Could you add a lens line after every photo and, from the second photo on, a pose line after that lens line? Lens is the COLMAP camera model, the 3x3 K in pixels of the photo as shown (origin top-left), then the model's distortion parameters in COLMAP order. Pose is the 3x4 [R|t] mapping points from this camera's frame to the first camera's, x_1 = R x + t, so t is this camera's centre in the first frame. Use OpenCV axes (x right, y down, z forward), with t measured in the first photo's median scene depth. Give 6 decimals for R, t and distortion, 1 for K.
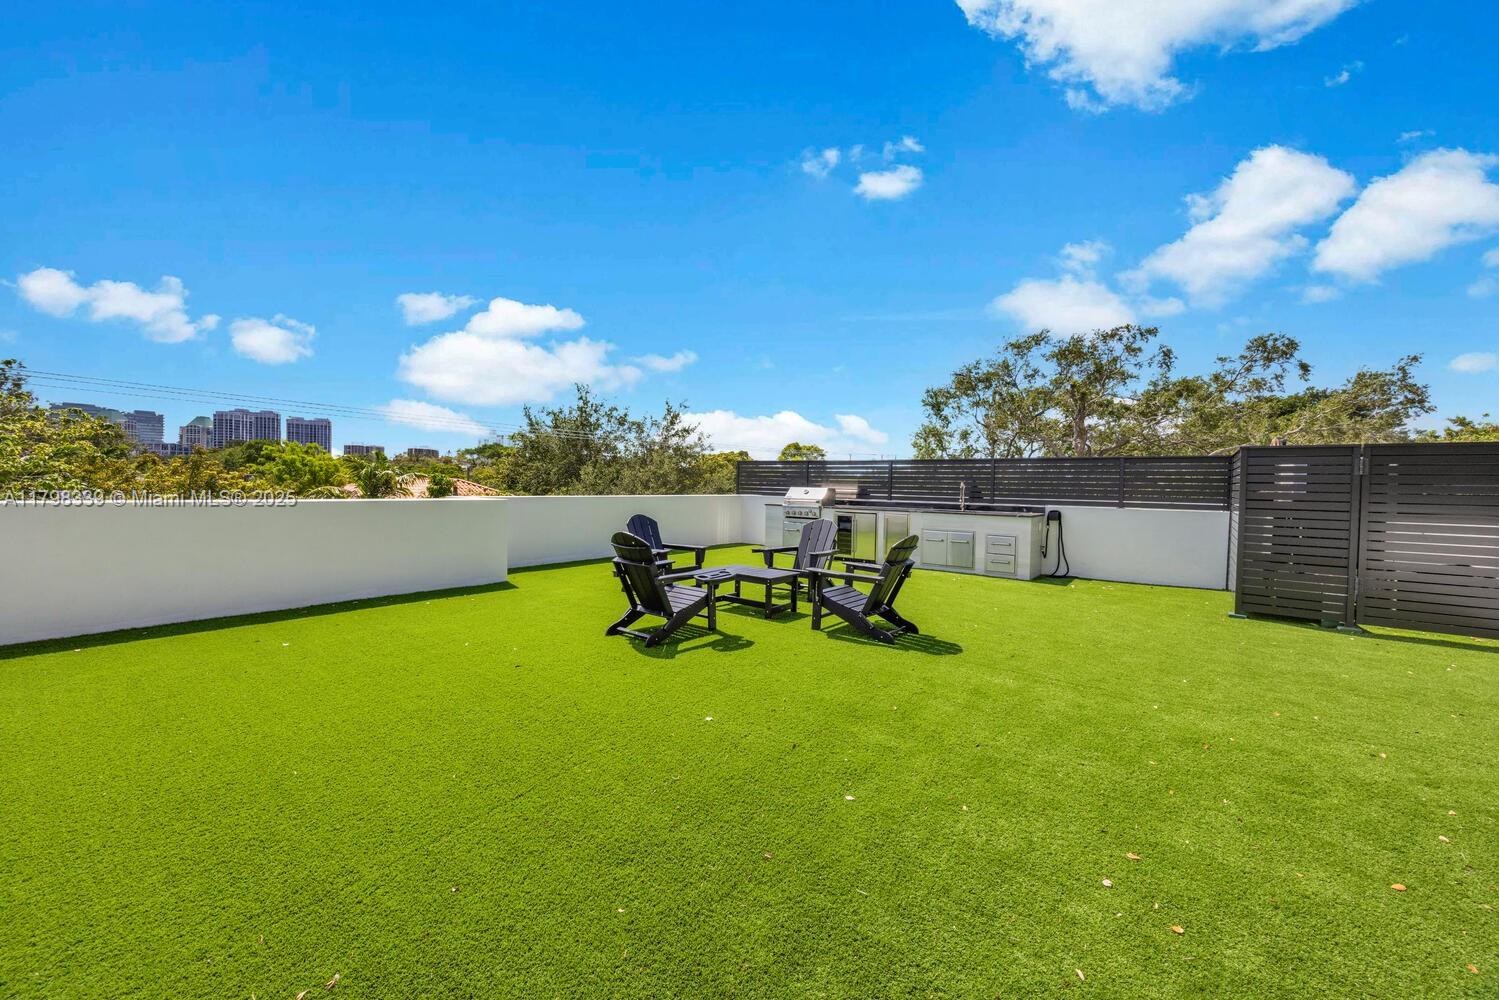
lens RADIAL K [[573.7, 0, 749.5], [0, 573.7, 500.0], [0, 0, 1]] dist [-0.000782, -0.000125]
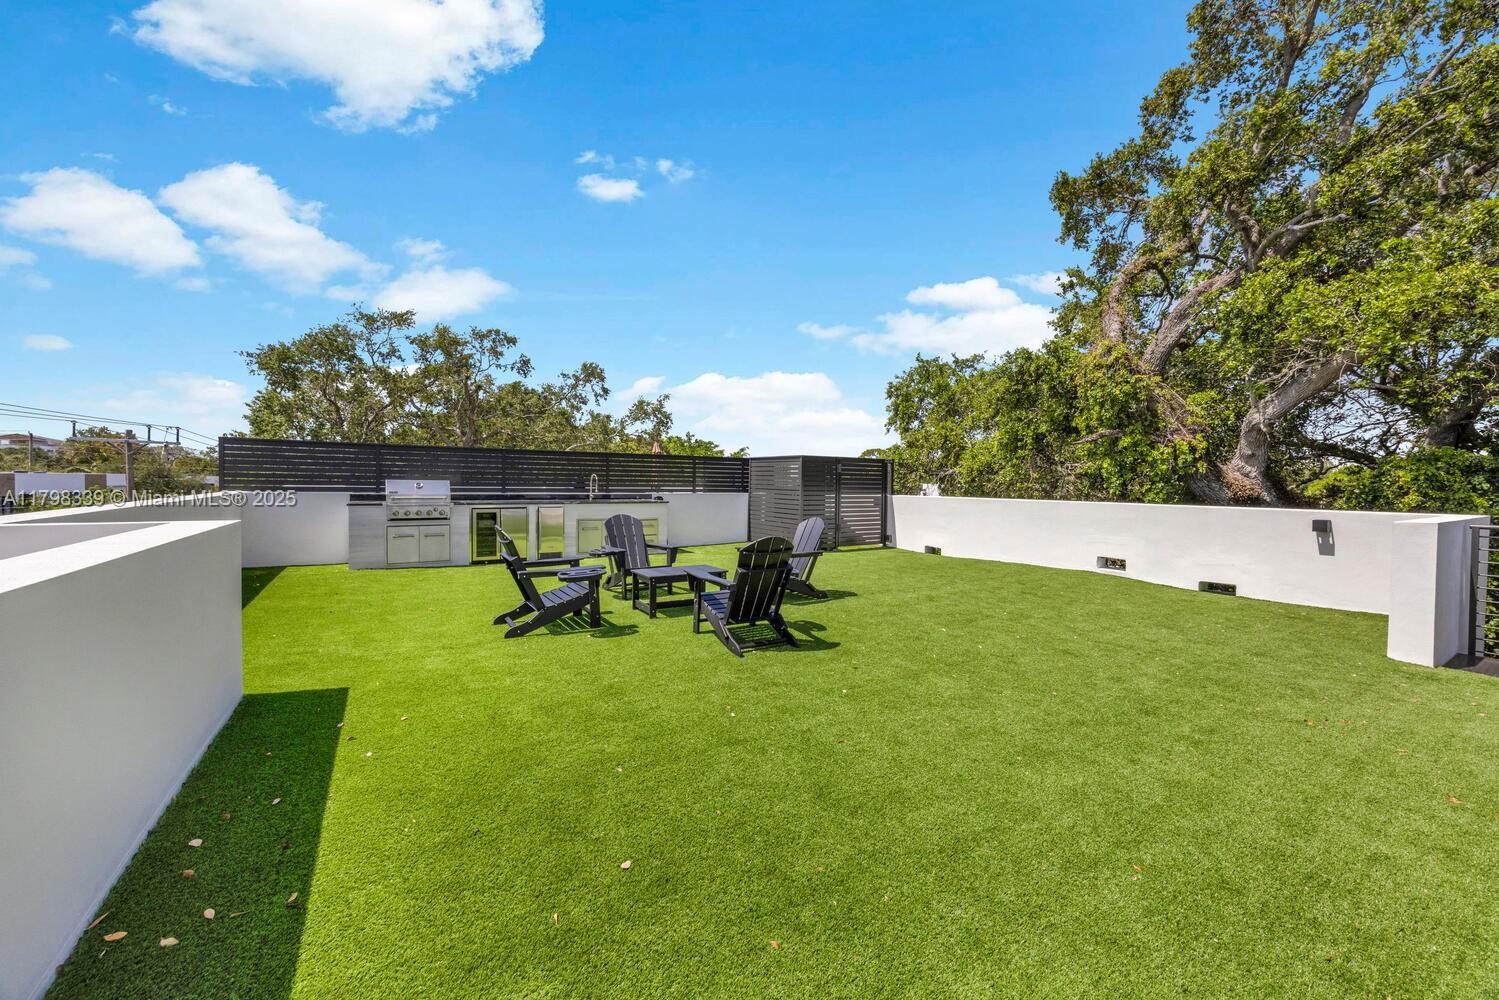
lens RADIAL K [[573.7, 0, 749.5], [0, 573.7, 500.0], [0, 0, 1]] dist [-0.000782, -0.000125]
pose [[0.360455, -0.043332, 0.931770, -0.485003], [0.020050, 0.999050, 0.038704, -0.016380], [-0.932561, 0.004731, 0.360981, 0.309430]]
